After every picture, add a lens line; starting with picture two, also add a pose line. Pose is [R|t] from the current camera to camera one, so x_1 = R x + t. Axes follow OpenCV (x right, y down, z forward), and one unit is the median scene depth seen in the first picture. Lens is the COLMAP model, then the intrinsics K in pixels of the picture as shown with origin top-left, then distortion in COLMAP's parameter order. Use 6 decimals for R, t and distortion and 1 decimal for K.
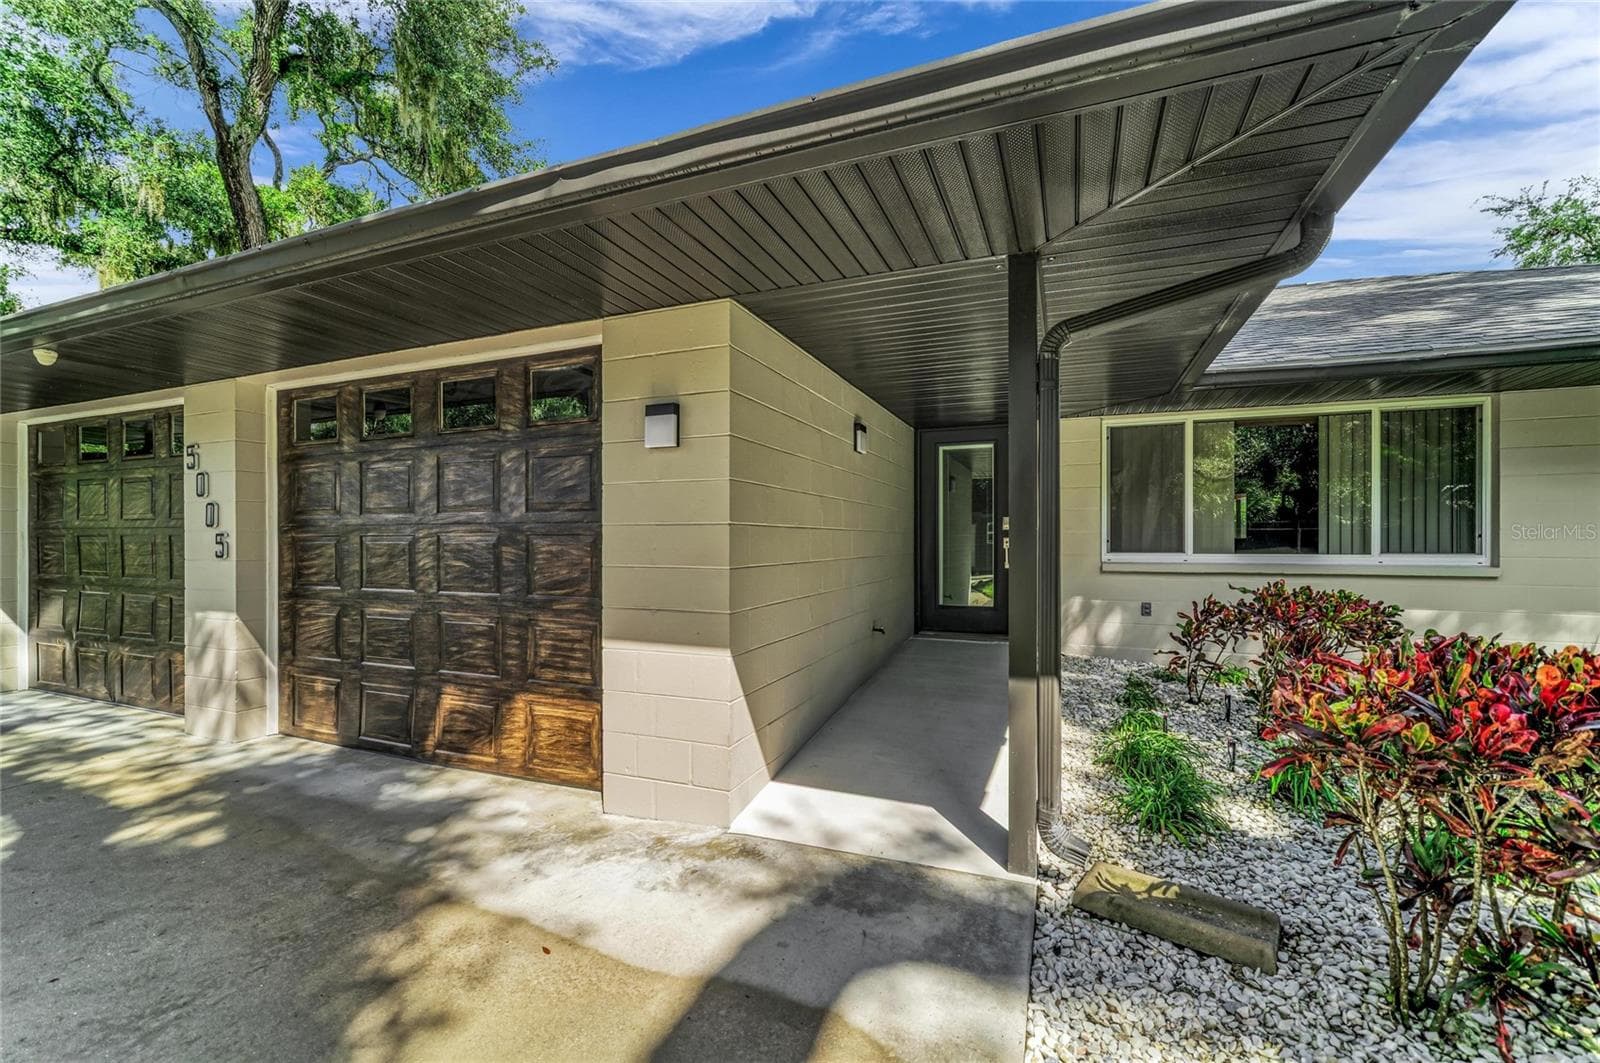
lens RADIAL K [[620.8, 0, 807.3], [0, 620.8, 535.7], [0, 0, 1]] dist [-0.000201, 0.000066]
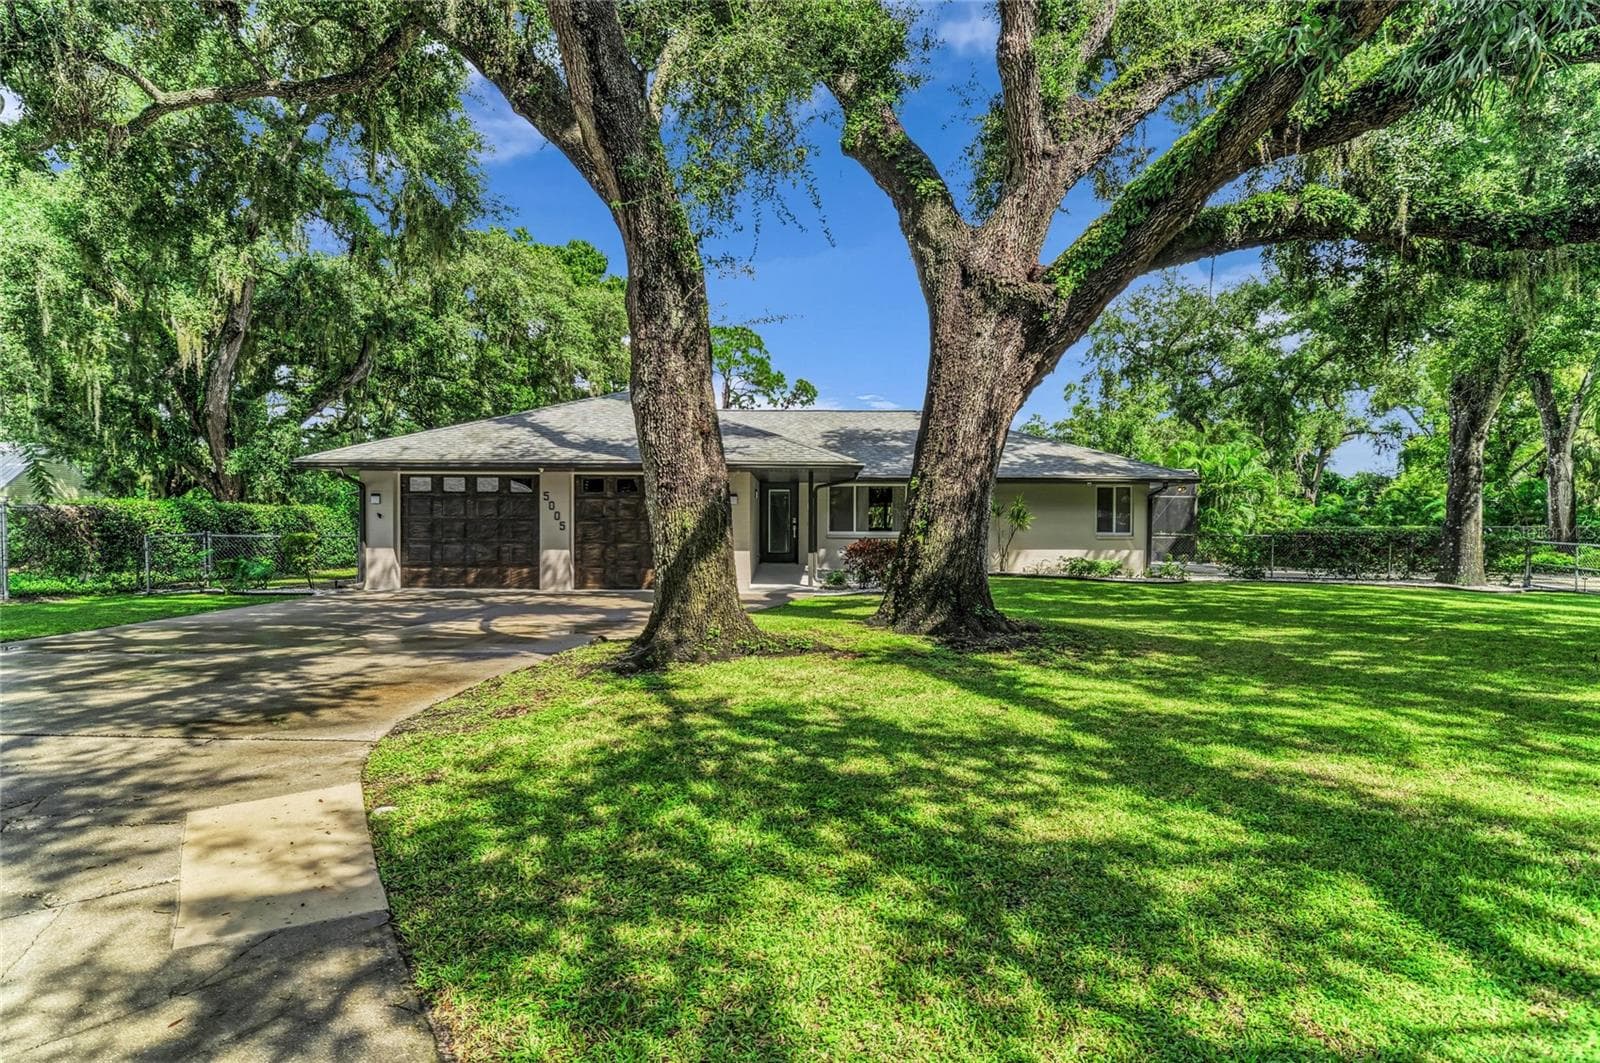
lens RADIAL K [[862.7, 0, 800.0], [0, 862.7, 531.5], [0, 0, 1]] dist [-0.000473, 0.001442]
pose [[0.925828, 0.003843, 0.377926, -1.413464], [-0.005266, 0.999982, 0.002733, 0.022161], [-0.377909, -0.004521, 0.925832, -3.245977]]
